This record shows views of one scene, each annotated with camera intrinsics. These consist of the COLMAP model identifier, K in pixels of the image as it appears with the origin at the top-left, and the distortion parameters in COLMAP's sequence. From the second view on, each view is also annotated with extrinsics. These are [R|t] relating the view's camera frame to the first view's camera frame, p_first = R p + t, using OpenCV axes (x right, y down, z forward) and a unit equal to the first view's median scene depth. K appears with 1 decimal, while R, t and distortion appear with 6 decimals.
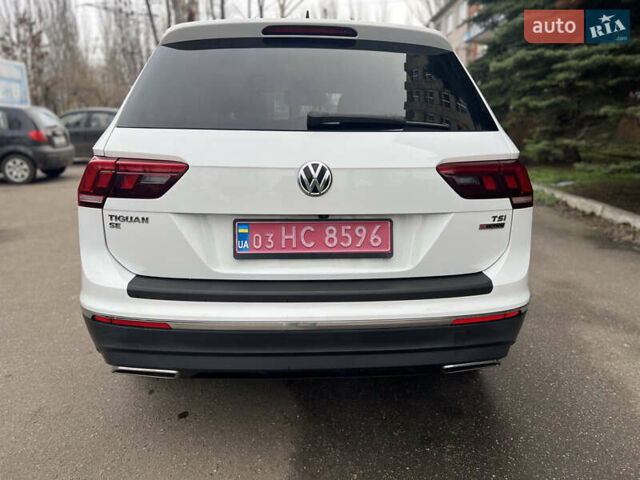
lens RADIAL K [[484.1, 0, 320.0], [0, 484.1, 240.0], [0, 0, 1]] dist [0.056766, -0.070962]
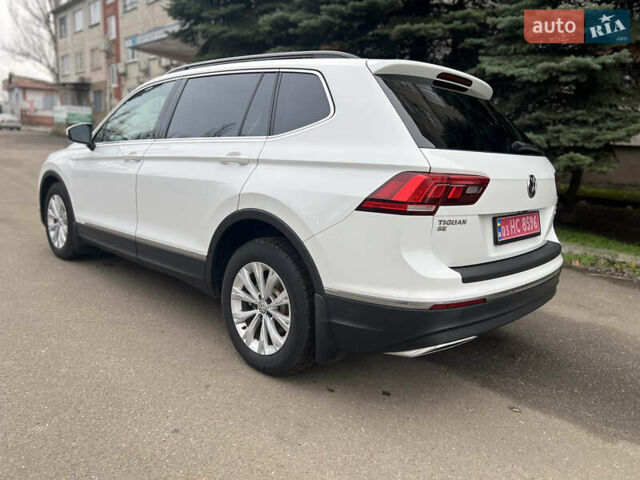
lens RADIAL K [[484.1, 0, 320.0], [0, 484.1, 240.0], [0, 0, 1]] dist [0.056766, -0.070962]
pose [[0.738916, -0.096830, 0.666804, -1.472035], [0.103915, 0.994157, 0.029214, -0.069237], [-0.665737, 0.047705, 0.744660, 0.297391]]
